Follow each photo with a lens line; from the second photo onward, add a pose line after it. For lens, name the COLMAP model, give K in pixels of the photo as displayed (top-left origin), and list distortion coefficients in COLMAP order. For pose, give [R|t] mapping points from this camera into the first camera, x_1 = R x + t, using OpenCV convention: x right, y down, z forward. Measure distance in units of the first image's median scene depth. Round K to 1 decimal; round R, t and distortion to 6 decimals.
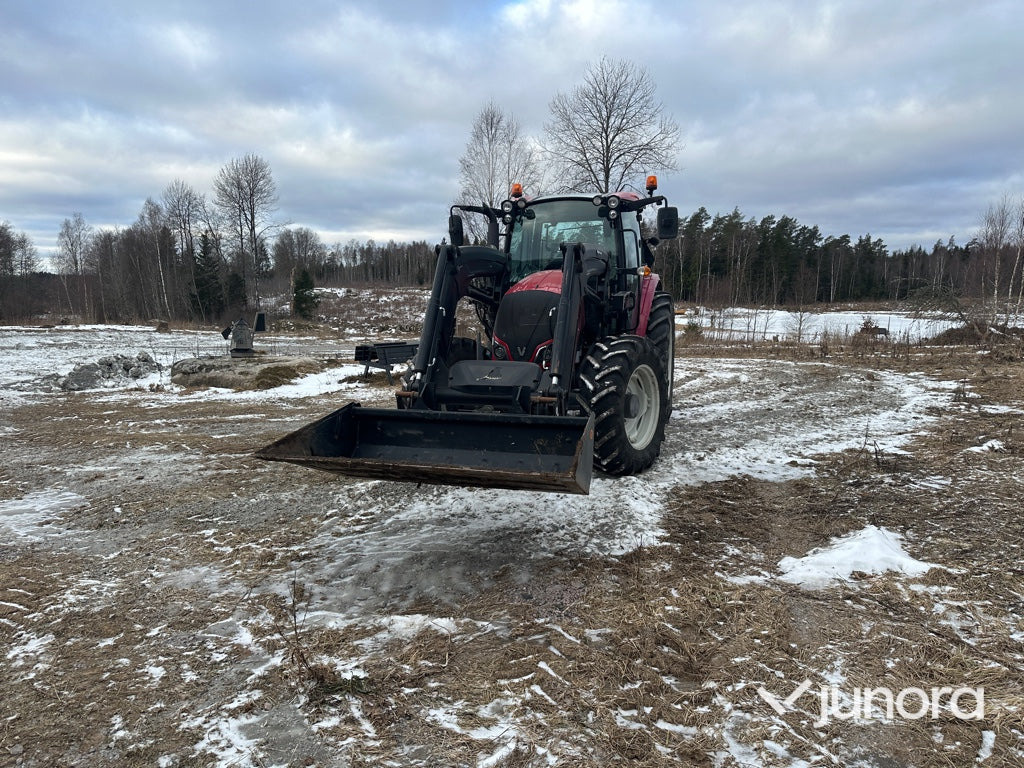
lens RADIAL K [[782.1, 0, 513.4], [0, 782.1, 364.2], [0, 0, 1]] dist [0.013242, -0.009475]
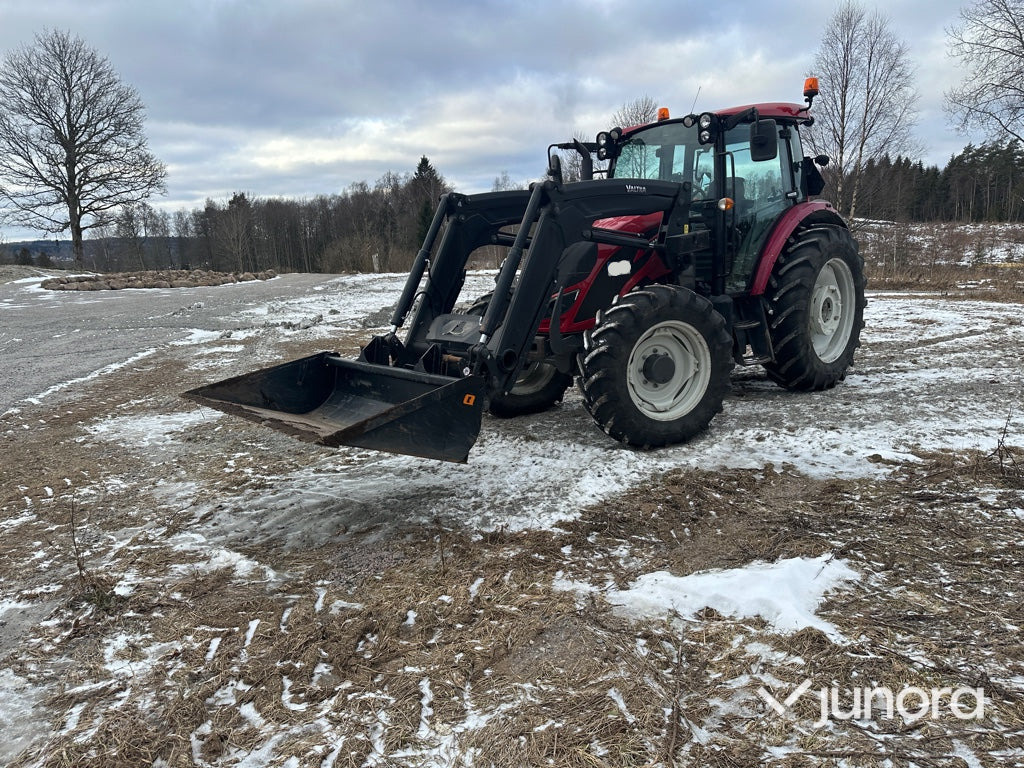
lens RADIAL K [[769.9, 0, 539.6], [0, 769.9, 386.2], [0, 0, 1]] dist [0.091156, -0.140192]
pose [[0.835342, 0.069765, -0.545286, 0.487628], [-0.009996, 0.993678, 0.111820, -0.020344], [0.549640, -0.087957, 0.830758, 0.218251]]
